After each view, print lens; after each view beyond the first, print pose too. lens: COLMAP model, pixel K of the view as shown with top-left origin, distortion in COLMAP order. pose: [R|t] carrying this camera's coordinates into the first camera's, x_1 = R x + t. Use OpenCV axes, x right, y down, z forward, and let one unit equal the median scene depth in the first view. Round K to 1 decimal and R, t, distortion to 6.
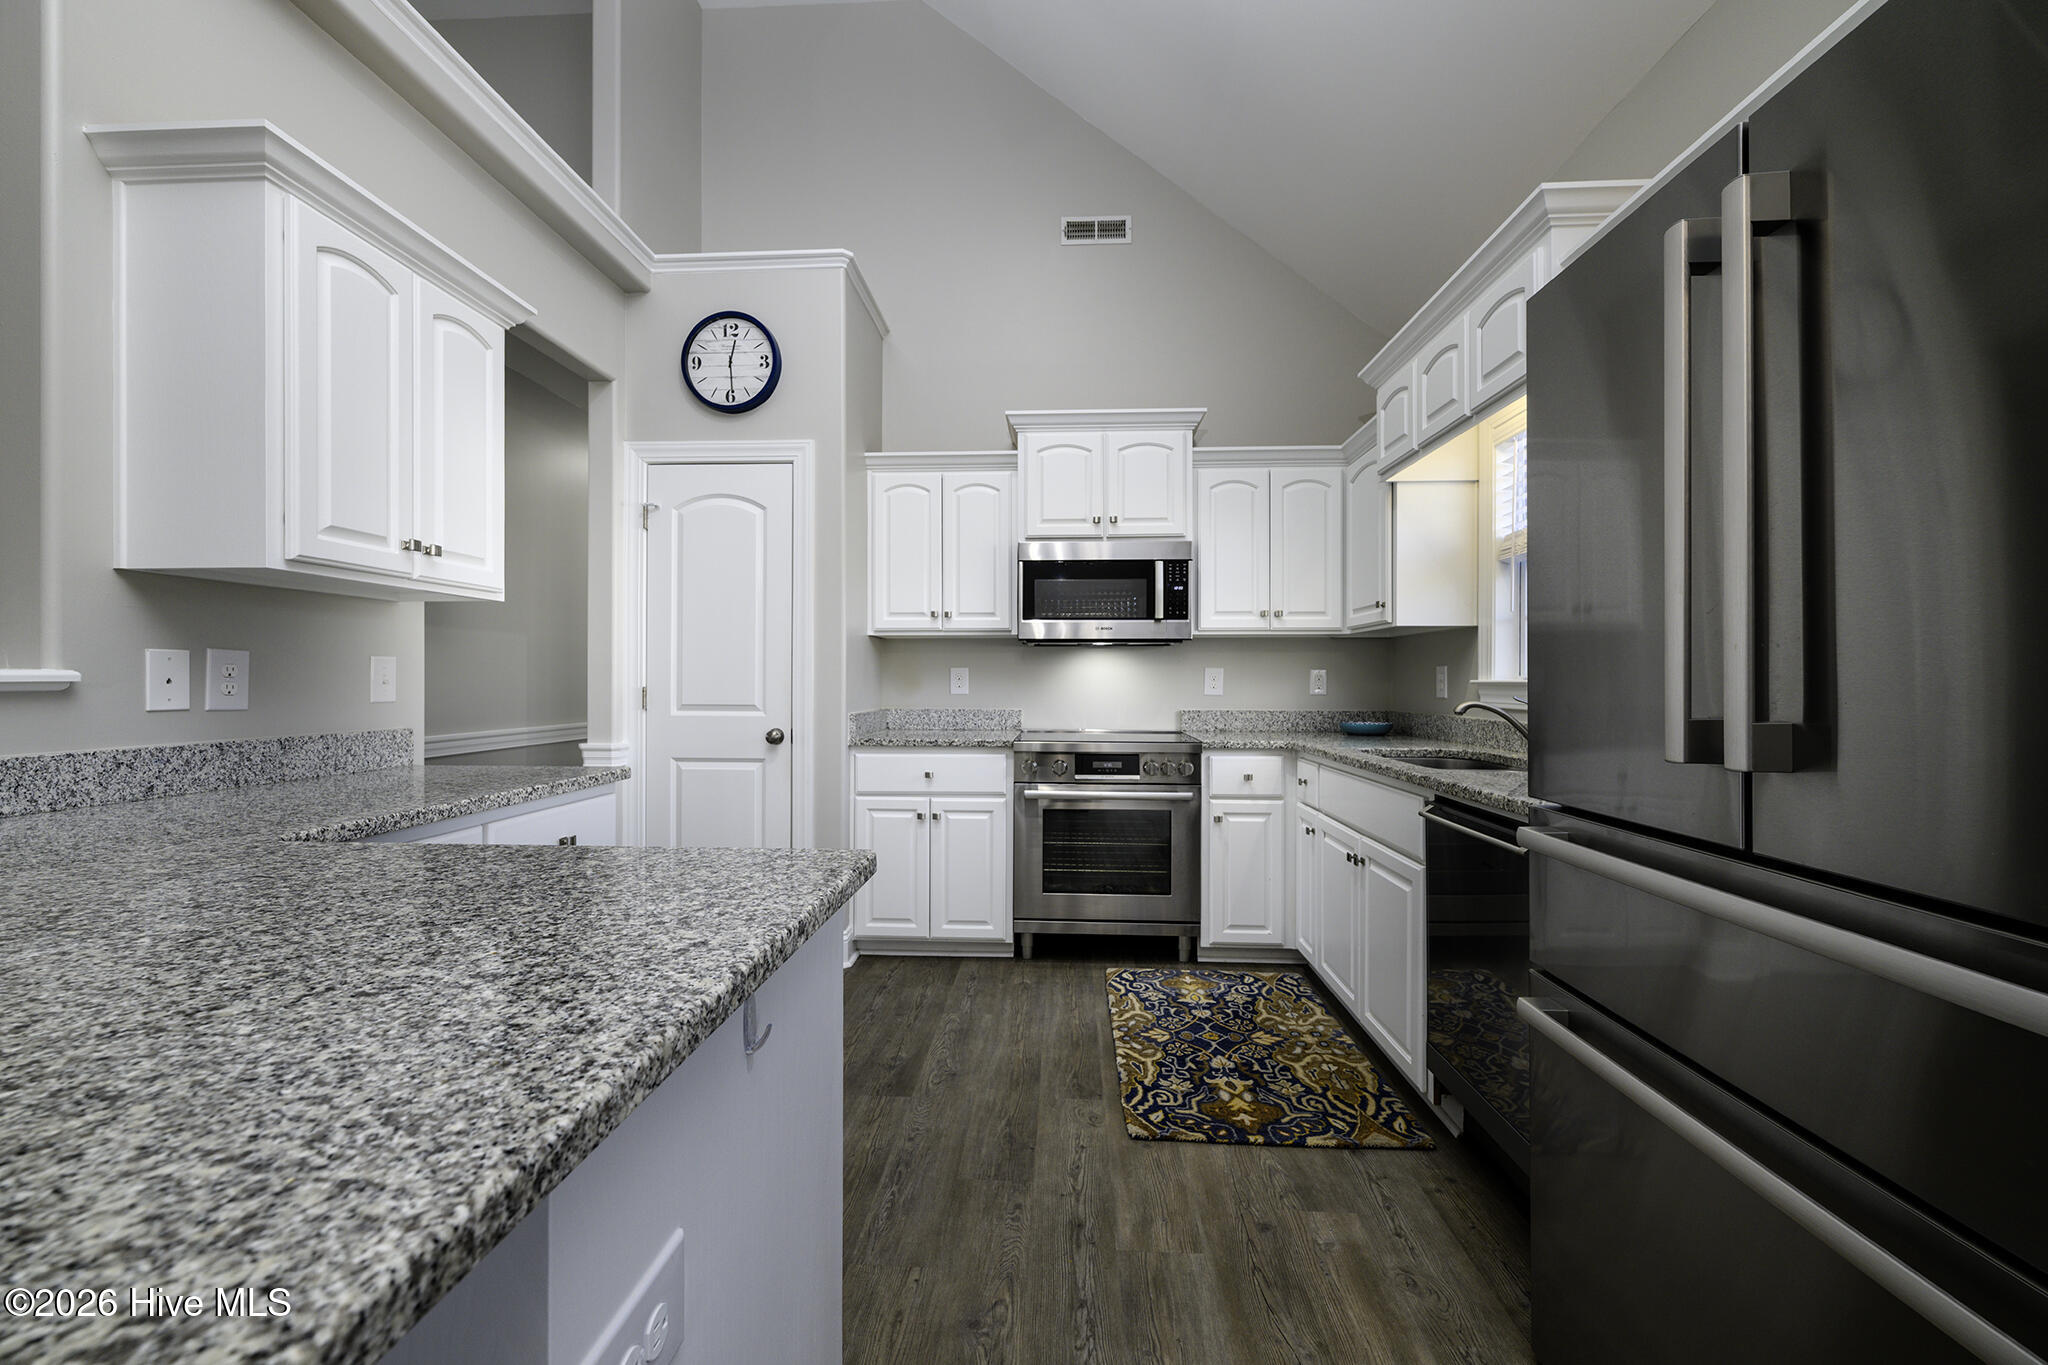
lens RADIAL K [[810.8, 0, 1022.3], [0, 810.8, 679.1], [0, 0, 1]] dist [-0.001008, -0.000238]
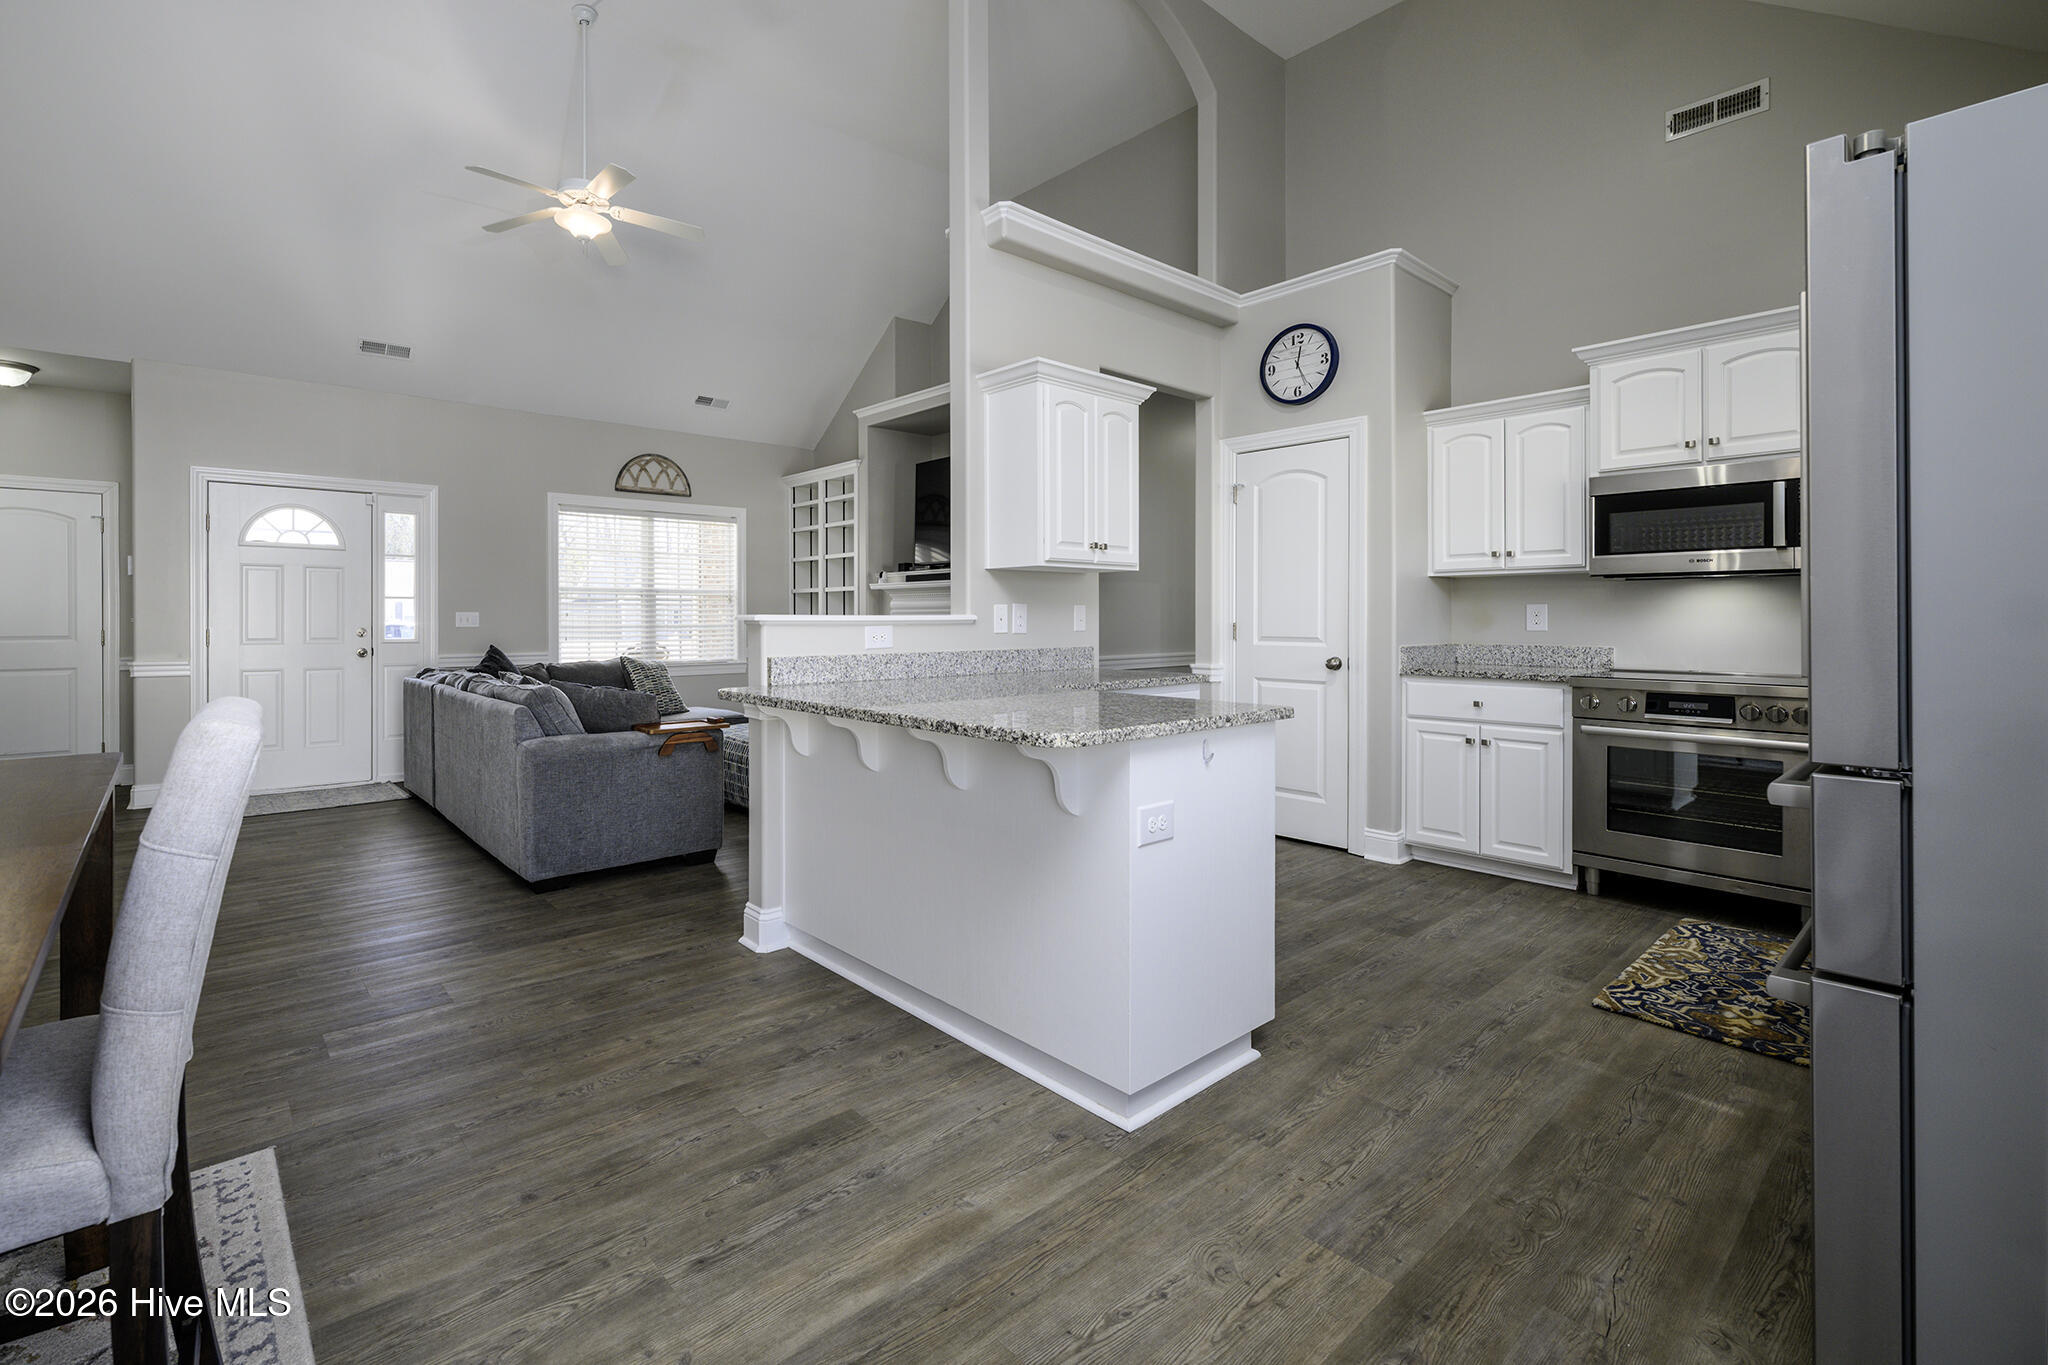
lens RADIAL K [[906.1, 0, 924.6], [0, 906.1, 620.1], [0, 0, 1]] dist [-0.002925, 0.001643]
pose [[0.680702, 0.000433, -0.732560, 0.274772], [0.004314, 0.999980, 0.004600, -0.003664], [0.732548, -0.006292, 0.680686, -0.381529]]
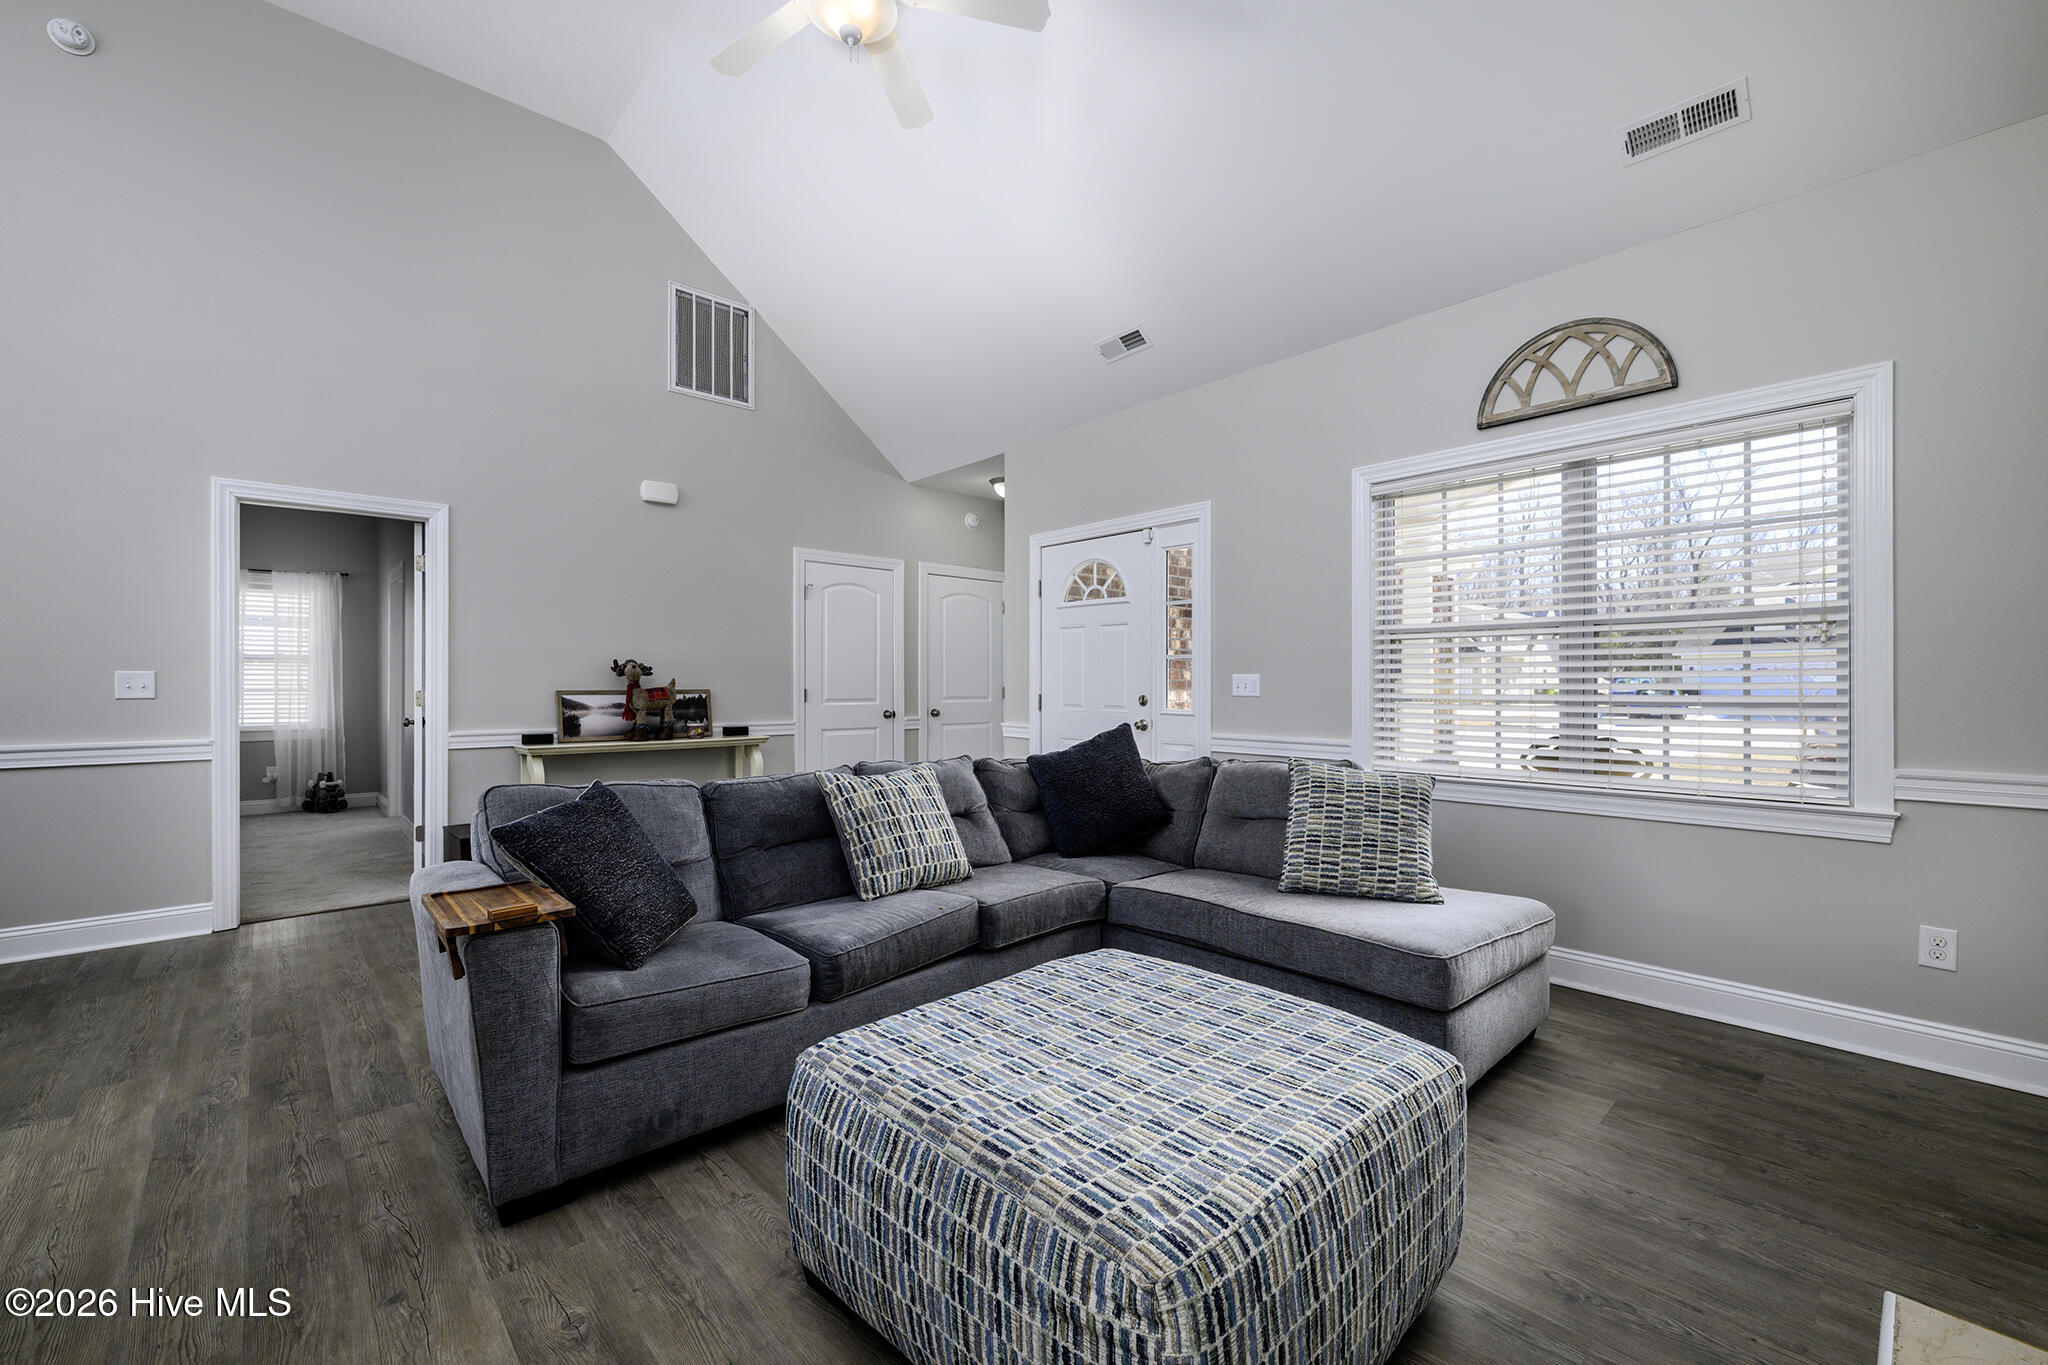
lens RADIAL K [[810.8, 0, 1038.5], [0, 810.8, 691.5], [0, 0, 1]] dist [-0.001008, -0.000238]
pose [[-0.689646, 0.007384, -0.724109, -0.779216], [0.003537, 0.999970, 0.006828, -0.000307], [0.724138, 0.002148, -0.689652, 0.890734]]
